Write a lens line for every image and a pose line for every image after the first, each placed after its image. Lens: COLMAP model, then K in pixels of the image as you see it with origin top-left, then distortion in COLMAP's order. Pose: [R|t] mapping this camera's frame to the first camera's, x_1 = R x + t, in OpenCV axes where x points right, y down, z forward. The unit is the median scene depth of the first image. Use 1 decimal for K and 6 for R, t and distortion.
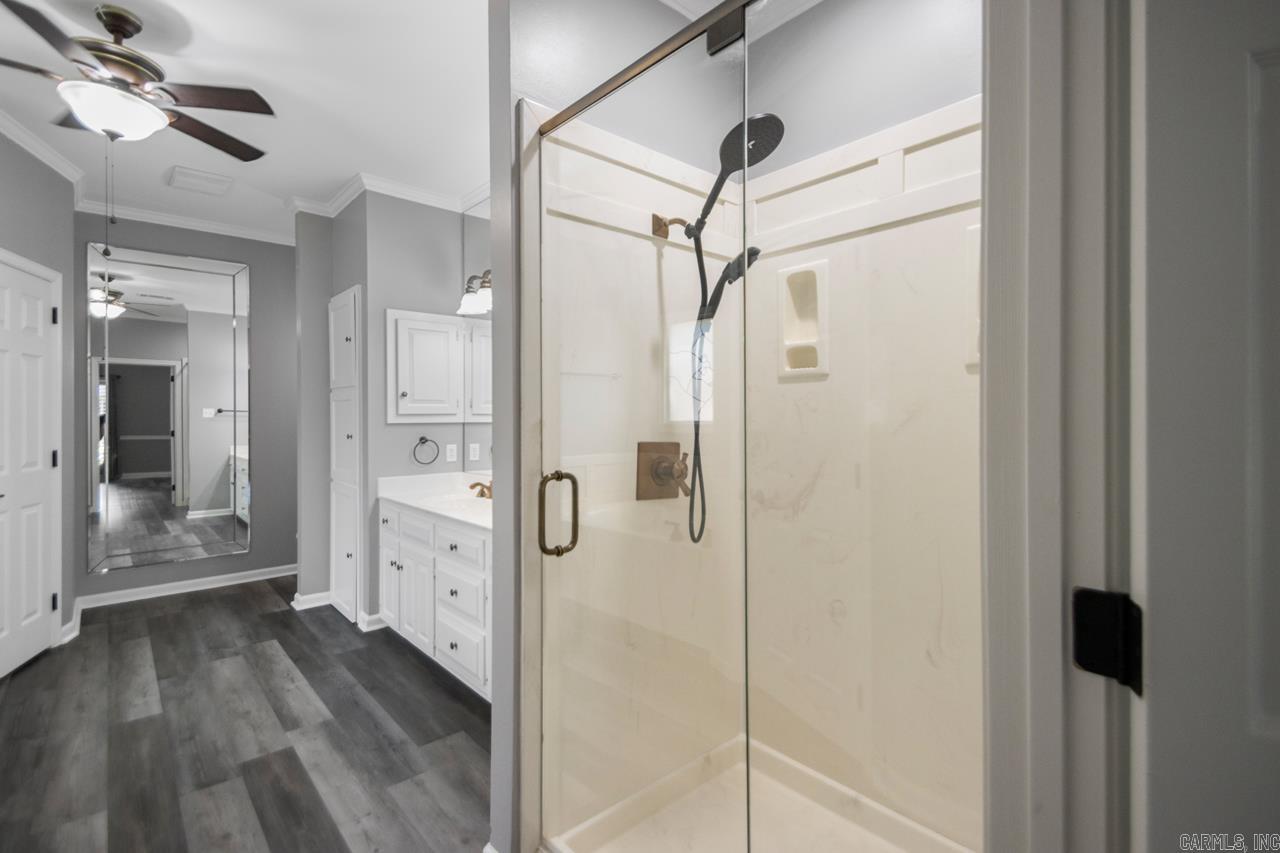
lens RADIAL K [[594.6, 0, 651.0], [0, 594.6, 428.9], [0, 0, 1]] dist [0.042584, -0.026512]
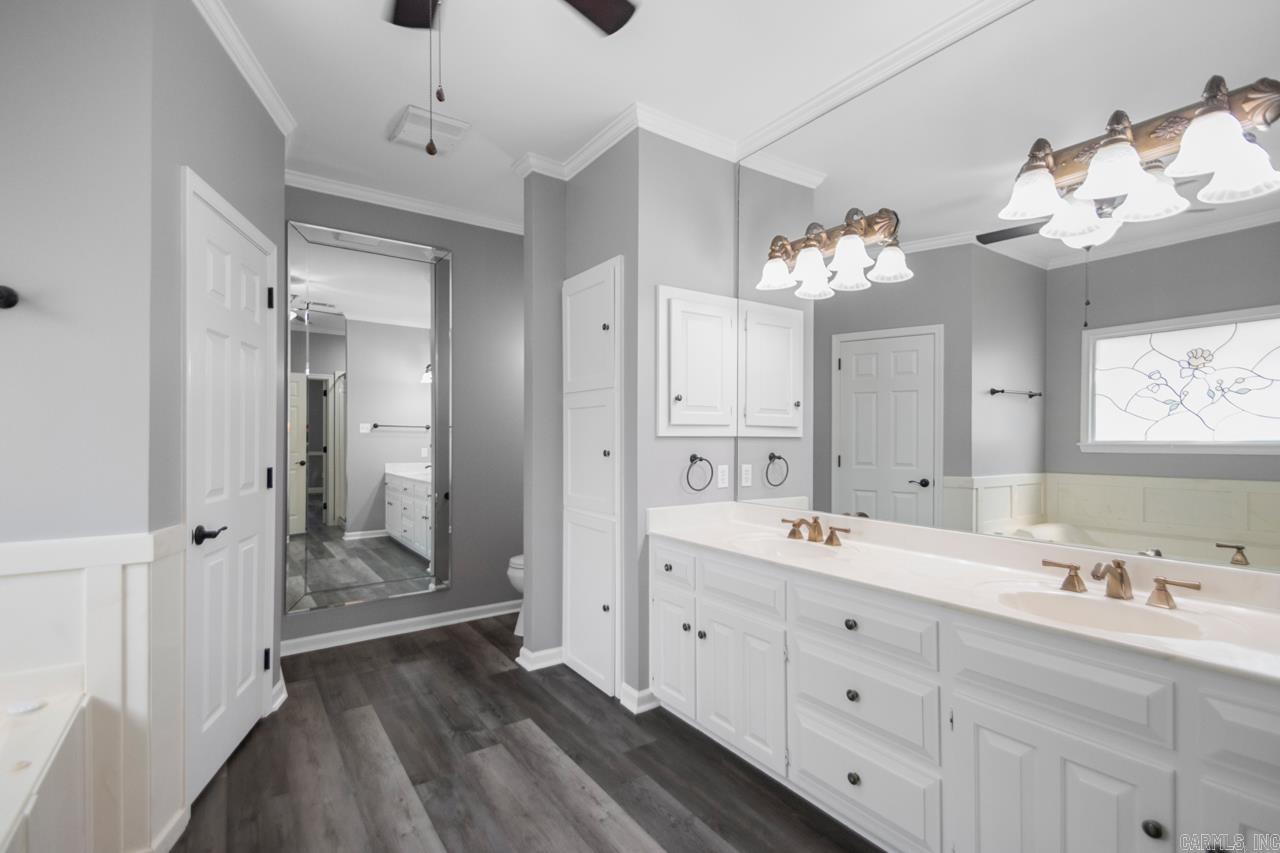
lens RADIAL K [[588.5, 0, 639.1], [0, 588.5, 446.6], [0, 0, 1]] dist [0.054381, -0.034340]
pose [[0.991950, 0.008165, -0.126366, -0.367340], [-0.009067, 0.999937, -0.006559, 0.009082], [0.126305, 0.007652, 0.991962, 0.253735]]
